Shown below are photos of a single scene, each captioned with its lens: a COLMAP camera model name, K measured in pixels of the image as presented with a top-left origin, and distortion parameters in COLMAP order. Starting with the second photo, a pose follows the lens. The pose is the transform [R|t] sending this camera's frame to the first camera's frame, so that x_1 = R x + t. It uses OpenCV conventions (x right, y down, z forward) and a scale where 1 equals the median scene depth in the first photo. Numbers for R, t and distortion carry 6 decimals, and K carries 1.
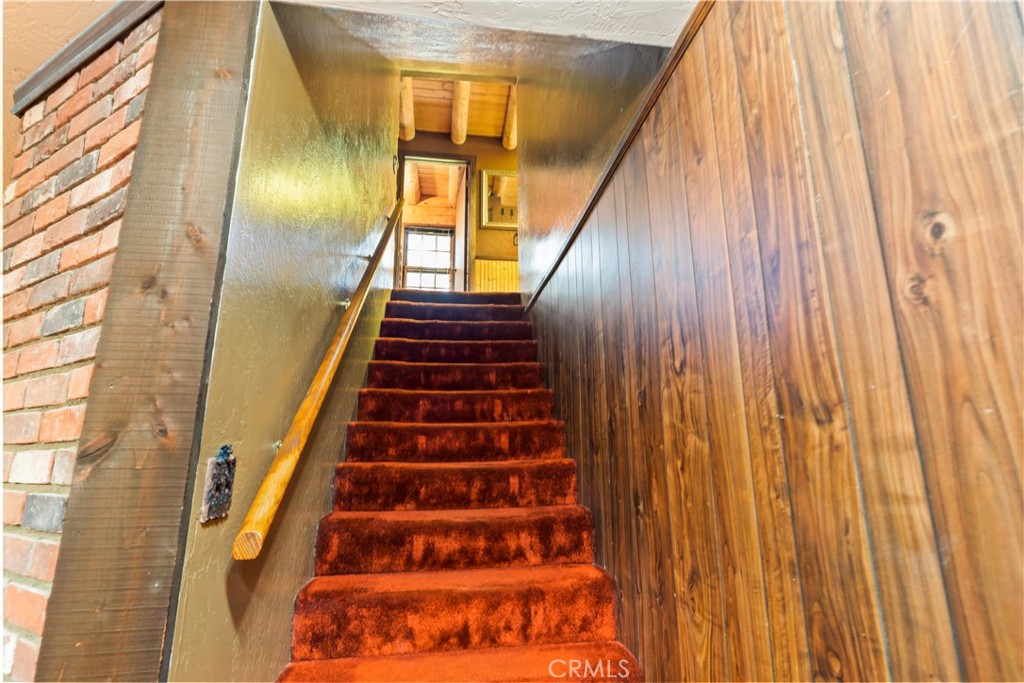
lens RADIAL K [[489.6, 0, 509.8], [0, 489.6, 343.8], [0, 0, 1]] dist [0.001219, -0.000345]
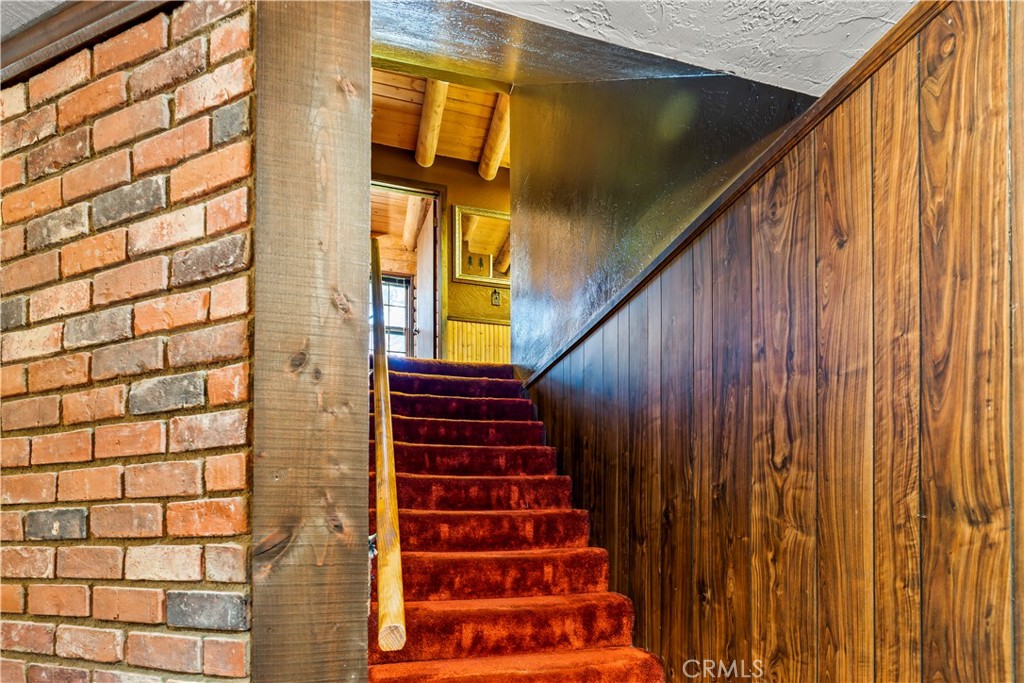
lens RADIAL K [[536.7, 0, 506.5], [0, 536.7, 535.0], [0, 0, 1]] dist [0.002324, -0.000776]
pose [[0.991073, 0.001982, 0.133304, -0.437762], [-0.030416, 0.976881, 0.211607, -0.029496], [-0.129803, -0.213773, 0.968221, -0.041020]]
